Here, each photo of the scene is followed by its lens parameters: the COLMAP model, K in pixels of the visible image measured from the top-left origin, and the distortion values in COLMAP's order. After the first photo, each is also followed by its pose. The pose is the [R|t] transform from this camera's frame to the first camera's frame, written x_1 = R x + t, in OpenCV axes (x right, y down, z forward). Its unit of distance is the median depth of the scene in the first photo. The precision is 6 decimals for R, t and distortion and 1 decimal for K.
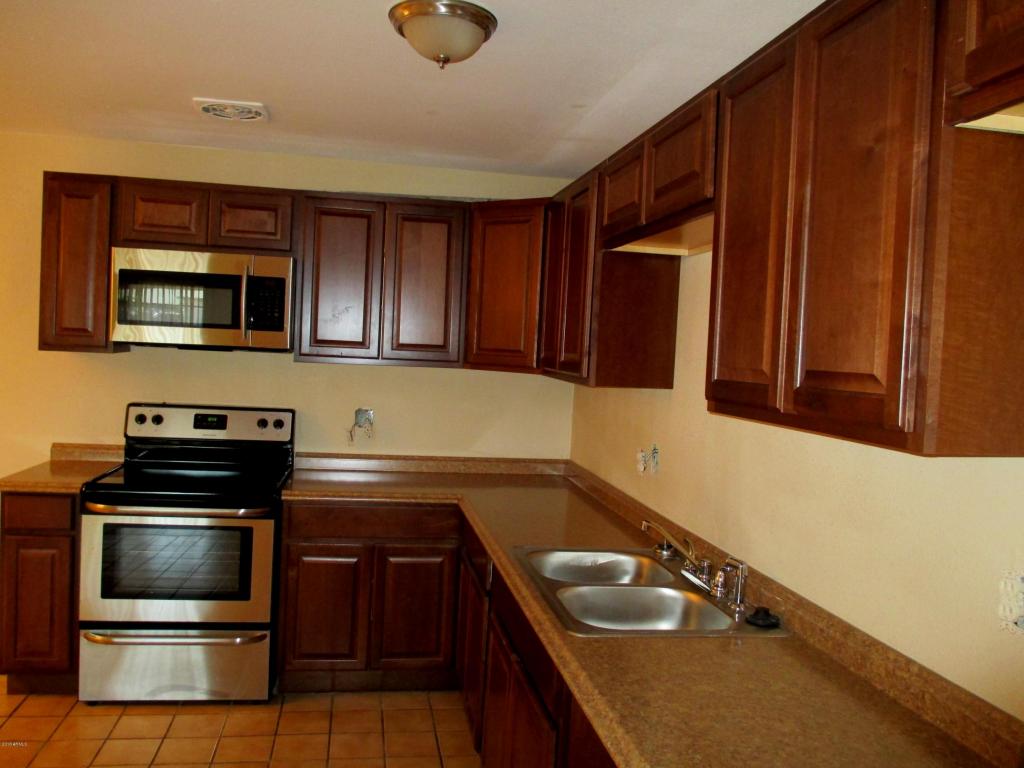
lens RADIAL K [[849.5, 0, 512.0], [0, 849.5, 384.0], [0, 0, 1]] dist [-0.020586, -0.010448]
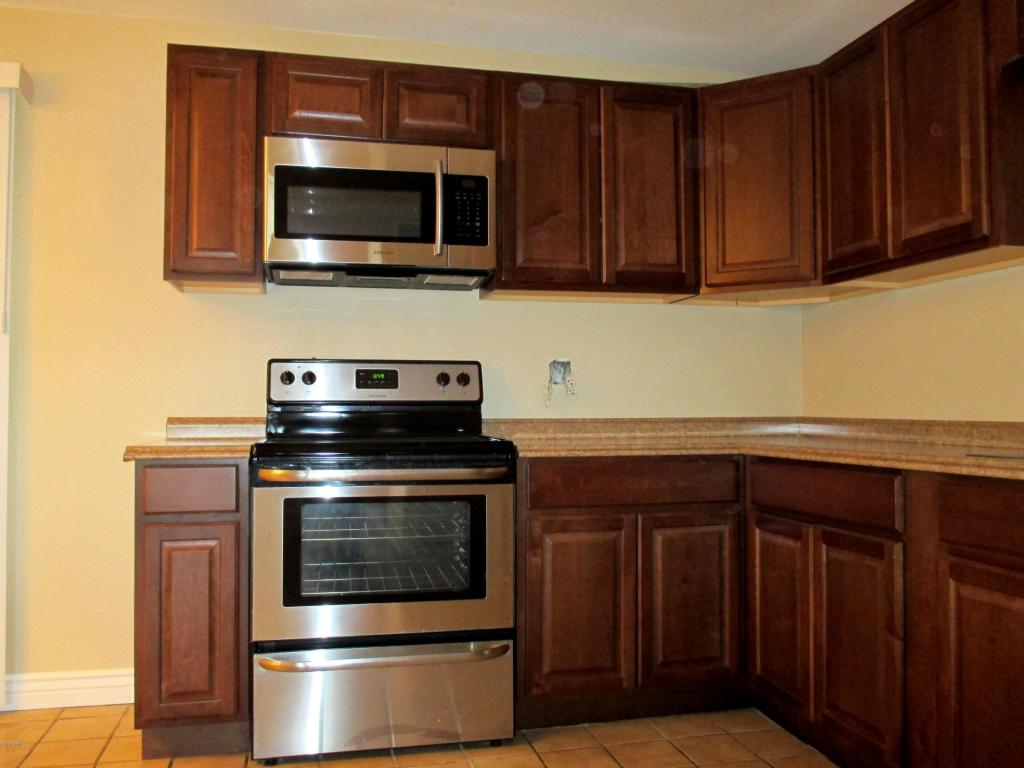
lens RADIAL K [[850.9, 0, 512.0], [0, 850.9, 384.0], [0, 0, 1]] dist [-0.032045, -0.001741]
pose [[0.996463, -0.050888, 0.066879, -0.311267], [0.056056, 0.995391, -0.077807, 0.125444], [-0.062611, 0.081281, 0.994723, 0.251742]]
